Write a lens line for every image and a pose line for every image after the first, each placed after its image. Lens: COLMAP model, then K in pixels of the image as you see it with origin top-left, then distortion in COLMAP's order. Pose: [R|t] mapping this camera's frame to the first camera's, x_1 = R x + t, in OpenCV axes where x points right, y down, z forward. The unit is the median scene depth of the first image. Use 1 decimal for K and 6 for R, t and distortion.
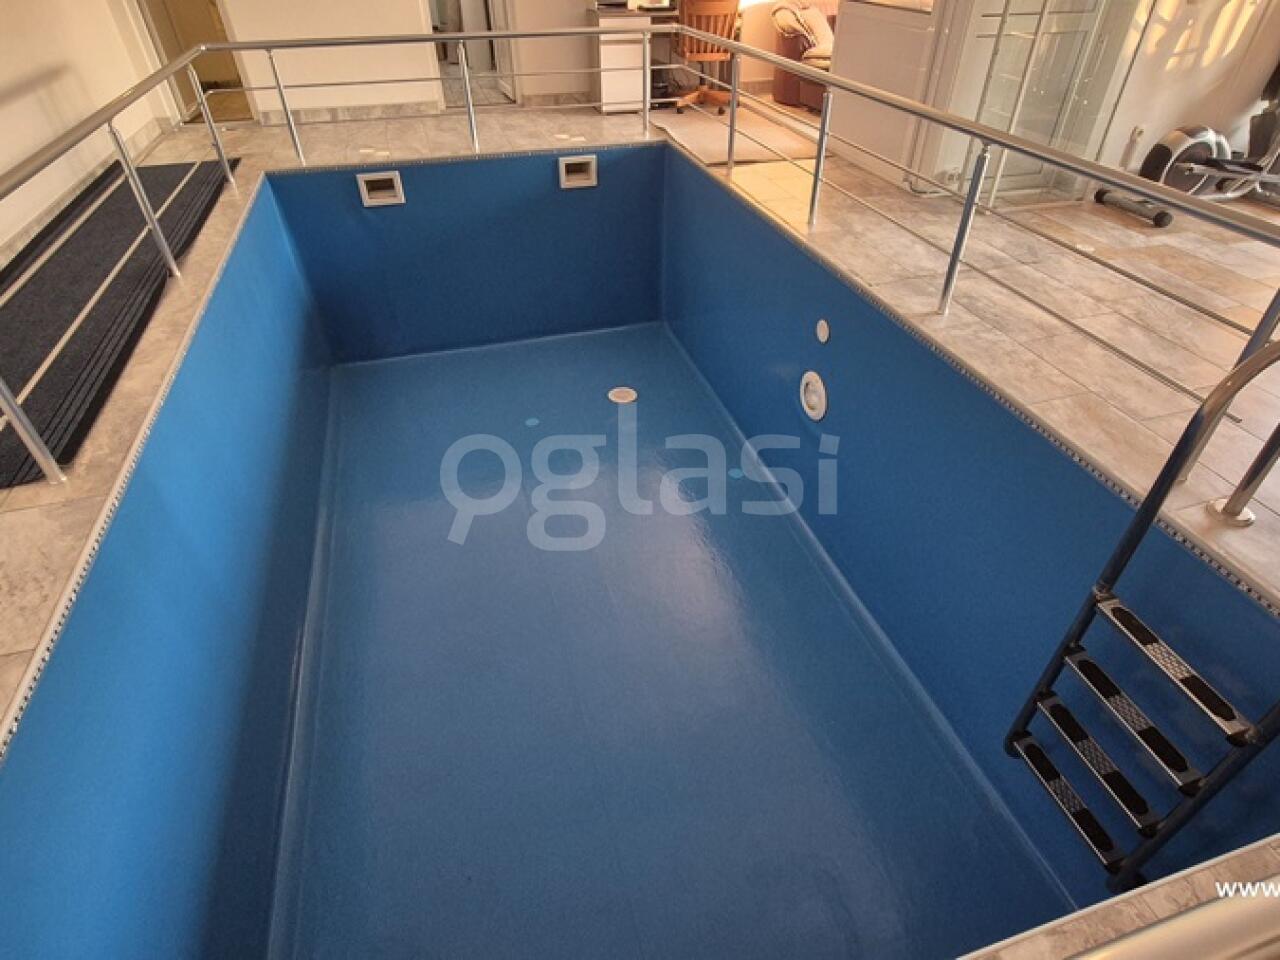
lens RADIAL K [[698.0, 0, 659.0], [0, 698.0, 474.6], [0, 0, 1]] dist [0.001306, 0.000519]
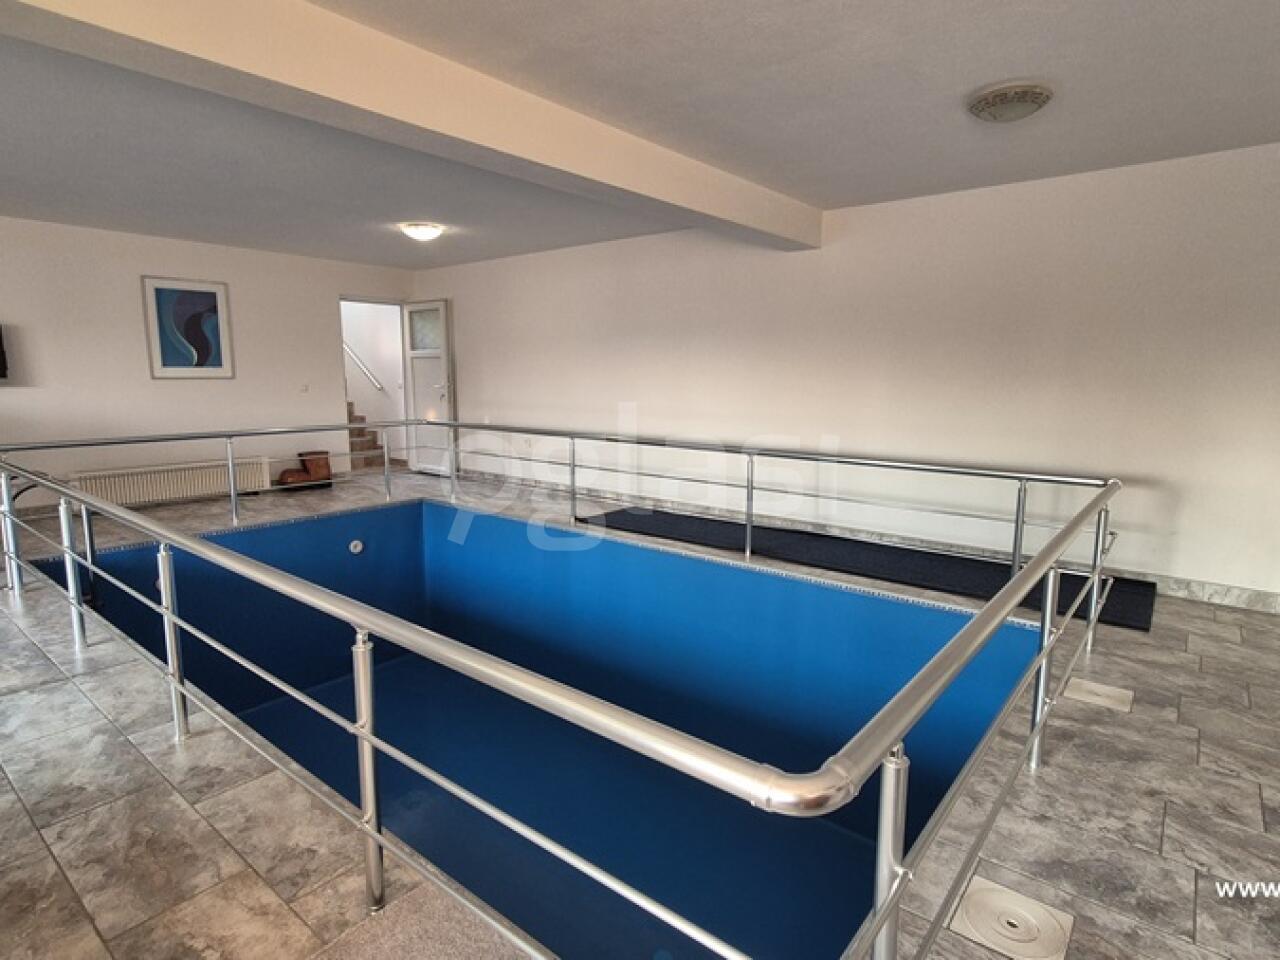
lens RADIAL K [[698.0, 0, 634.0], [0, 698.0, 481.7], [0, 0, 1]] dist [0.001306, 0.000519]
pose [[-0.835798, 0.090913, -0.541458, 0.196287], [-0.337128, 0.693404, 0.636817, -0.997317], [0.433344, 0.714791, -0.548896, 1.310603]]
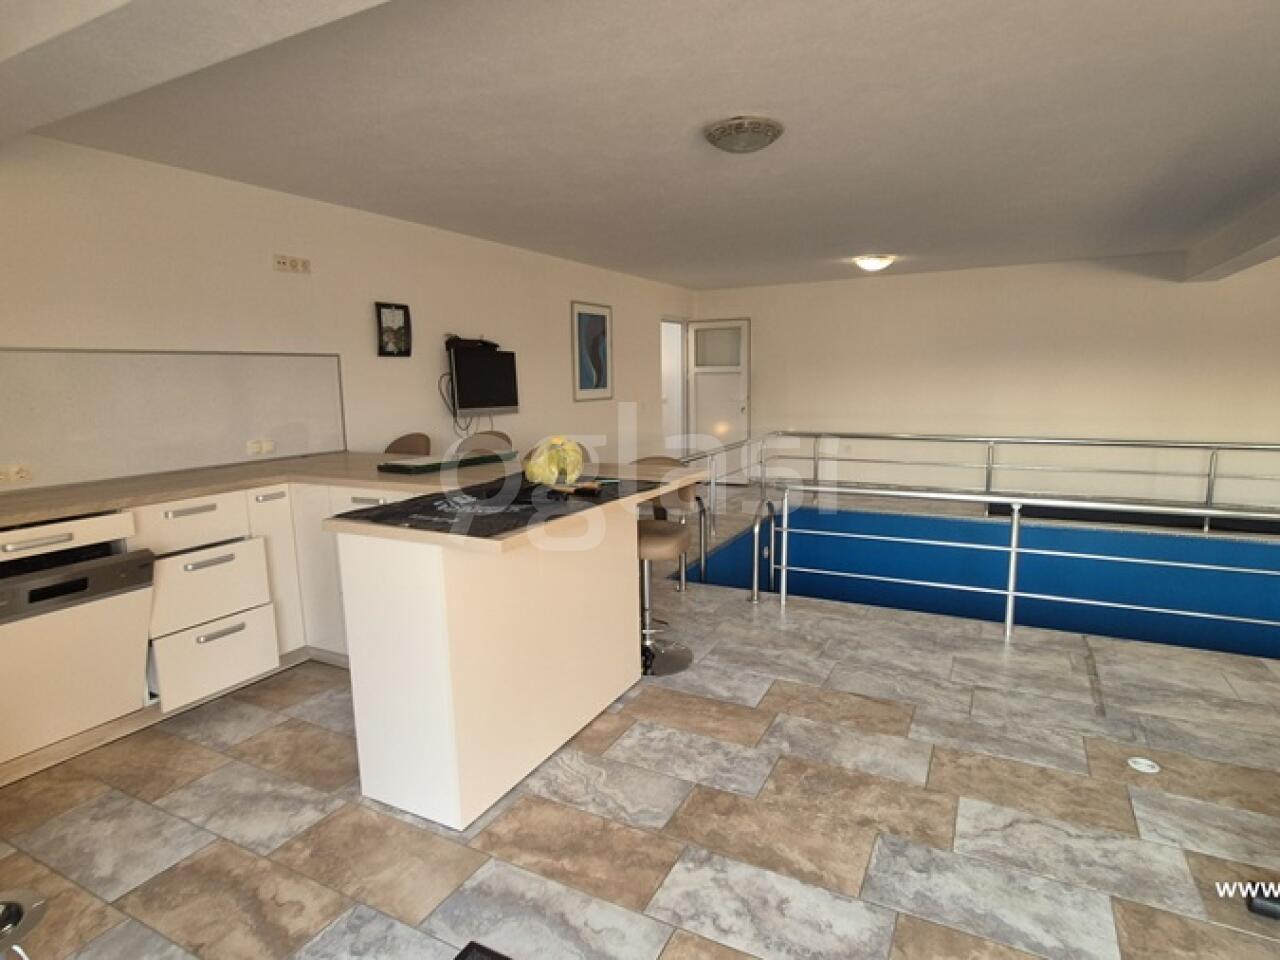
lens RADIAL K [[698.0, 0, 646.6], [0, 698.0, 478.3], [0, 0, 1]] dist [0.001306, 0.000519]
pose [[-0.697460, 0.126243, -0.705417, 1.250249], [-0.426940, 0.717397, 0.550512, -0.622336], [0.575562, 0.685131, -0.446457, 0.750162]]
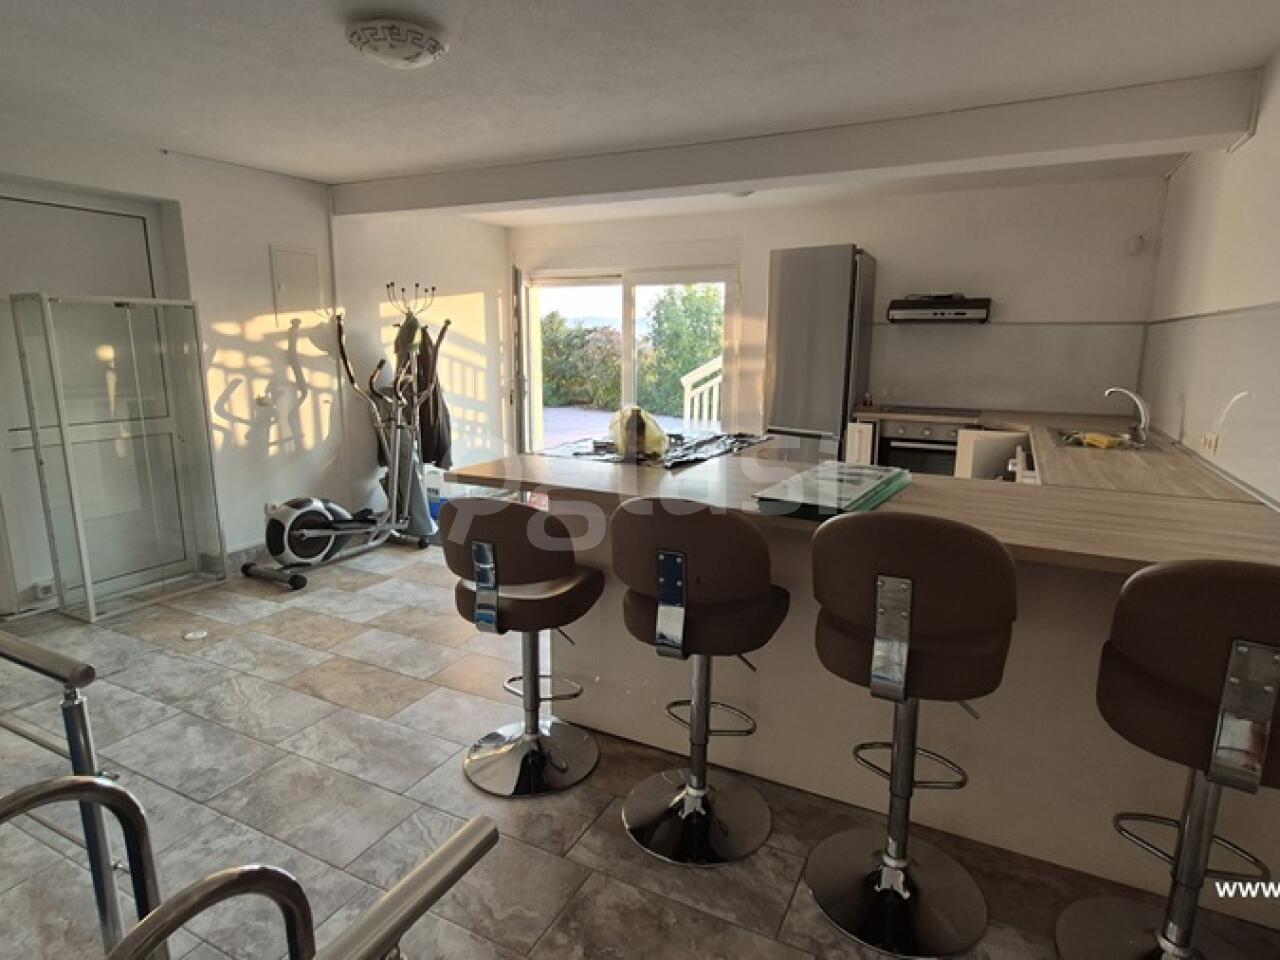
lens RADIAL K [[698.0, 0, 644.7], [0, 698.0, 480.2], [0, 0, 1]] dist [0.001306, 0.000519]
pose [[0.692033, -0.132053, 0.709685, 0.355115], [0.440288, 0.856297, -0.270003, 0.005541], [-0.572046, 0.499317, 0.650727, -0.026103]]
